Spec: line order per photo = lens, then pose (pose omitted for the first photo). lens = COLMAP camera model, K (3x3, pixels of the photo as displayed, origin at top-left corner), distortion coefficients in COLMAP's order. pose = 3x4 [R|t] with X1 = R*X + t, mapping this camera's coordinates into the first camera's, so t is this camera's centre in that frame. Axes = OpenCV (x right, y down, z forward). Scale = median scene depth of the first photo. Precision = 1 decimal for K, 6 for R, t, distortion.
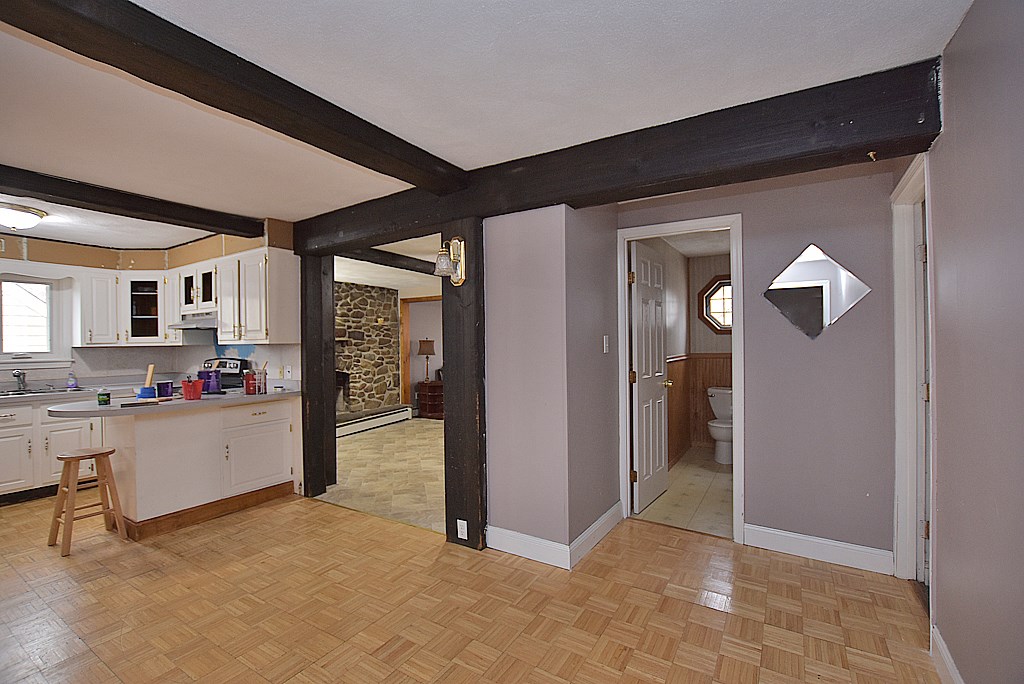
lens RADIAL K [[456.3, 0, 511.1], [0, 456.3, 341.0], [0, 0, 1]] dist [-0.005186, -0.000128]
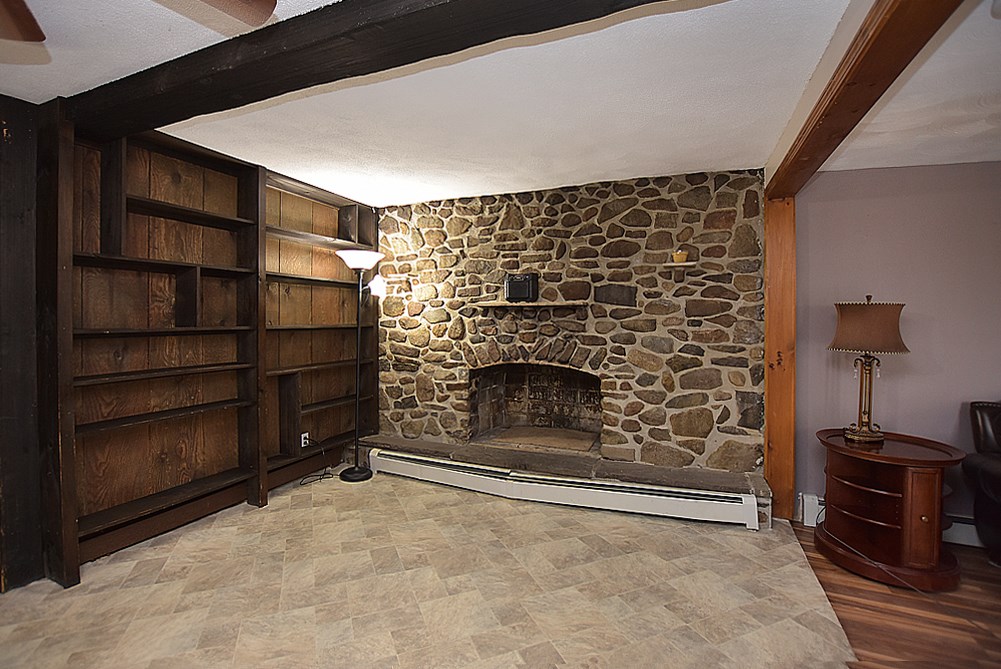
lens RADIAL K [[446.1, 0, 502.3], [0, 446.1, 330.5], [0, 0, 1]] dist [-0.005186, -0.000128]
pose [[0.169351, 0.016124, -0.985424, 0.082417], [-0.011267, 0.999832, 0.014423, 0.018169], [0.985491, 0.008660, 0.169505, 0.790384]]
